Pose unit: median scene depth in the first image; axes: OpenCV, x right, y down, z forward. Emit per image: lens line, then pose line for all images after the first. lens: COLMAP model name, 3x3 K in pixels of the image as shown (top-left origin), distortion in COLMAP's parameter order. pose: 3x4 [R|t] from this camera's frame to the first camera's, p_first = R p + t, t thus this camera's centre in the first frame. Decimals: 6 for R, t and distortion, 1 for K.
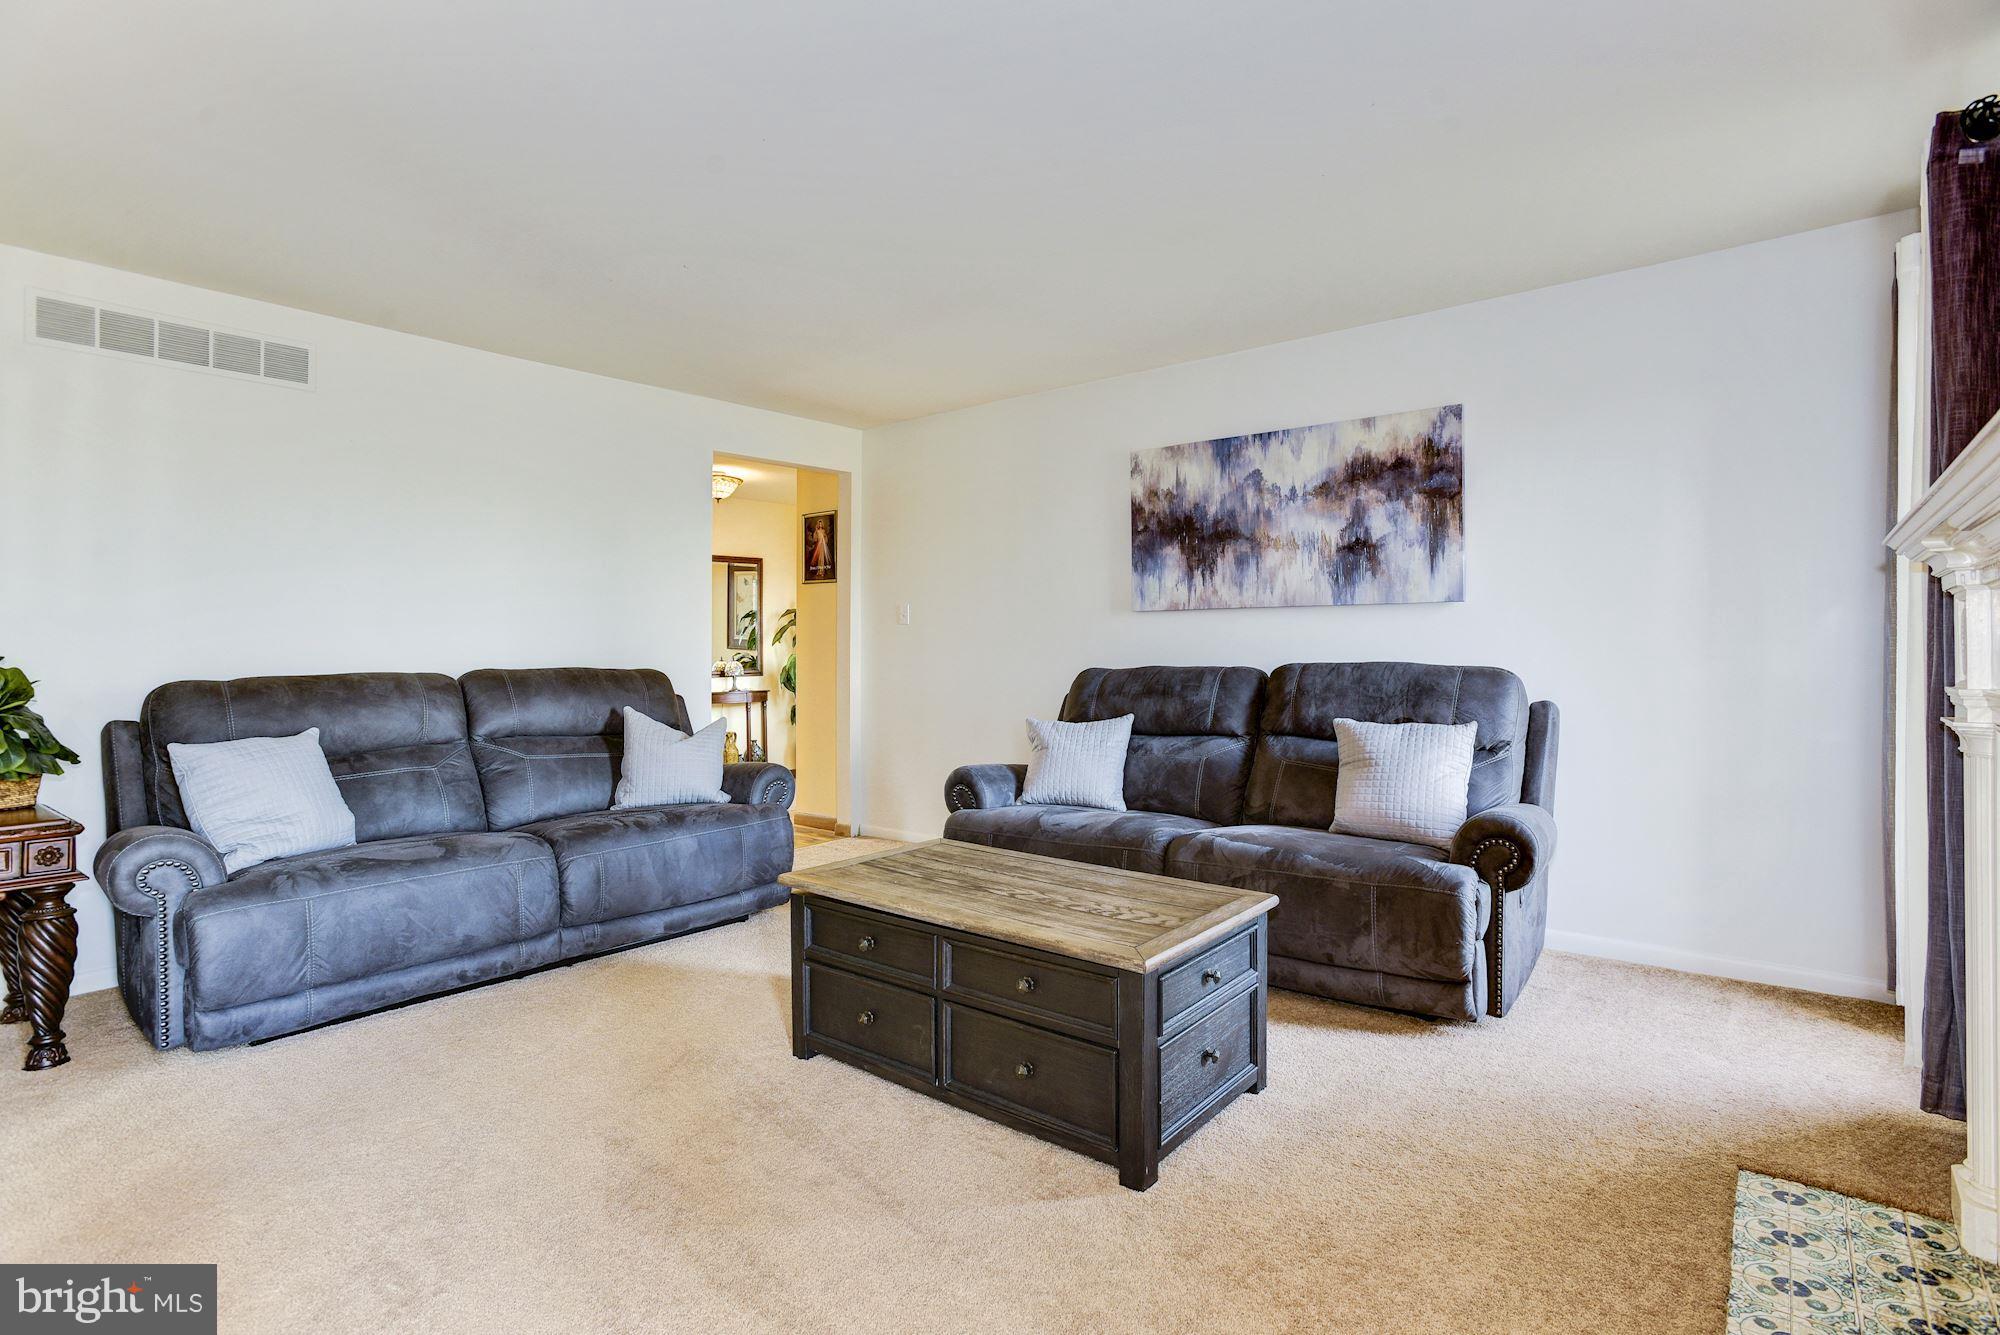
lens RADIAL K [[996.0, 0, 1008.5], [0, 996.0, 643.2], [0, 0, 1]] dist [-0.057389, 0.031285]
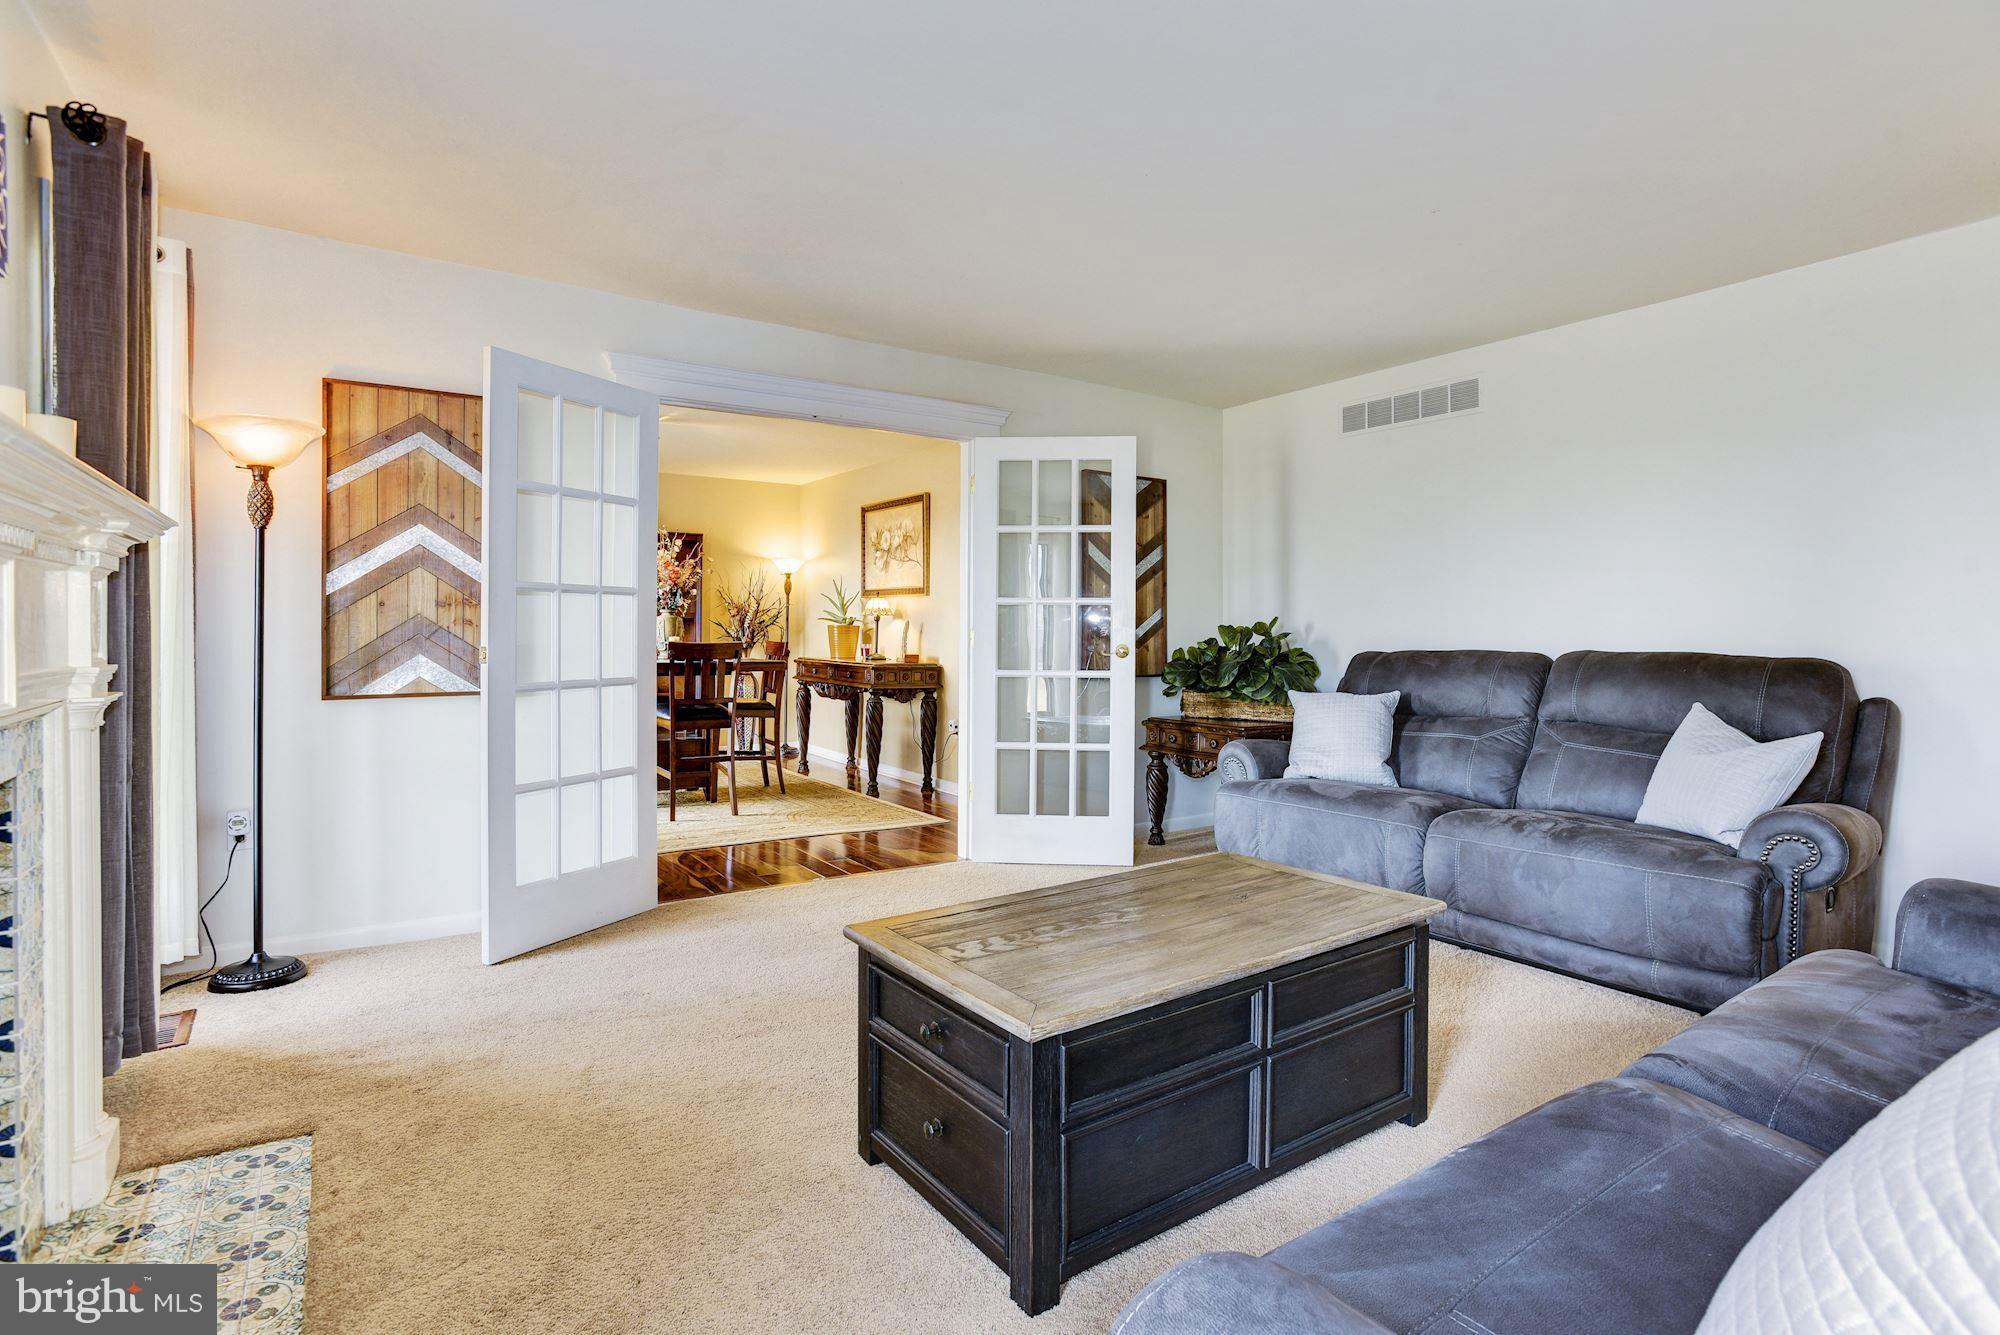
lens RADIAL K [[996.0, 0, 1008.5], [0, 996.0, 643.2], [0, 0, 1]] dist [-0.057389, 0.031285]
pose [[-0.289899, 0.014605, -0.956946, 0.628019], [0.002557, 0.999892, 0.014485, 0.003589], [0.957054, 0.001752, -0.289905, 0.836316]]
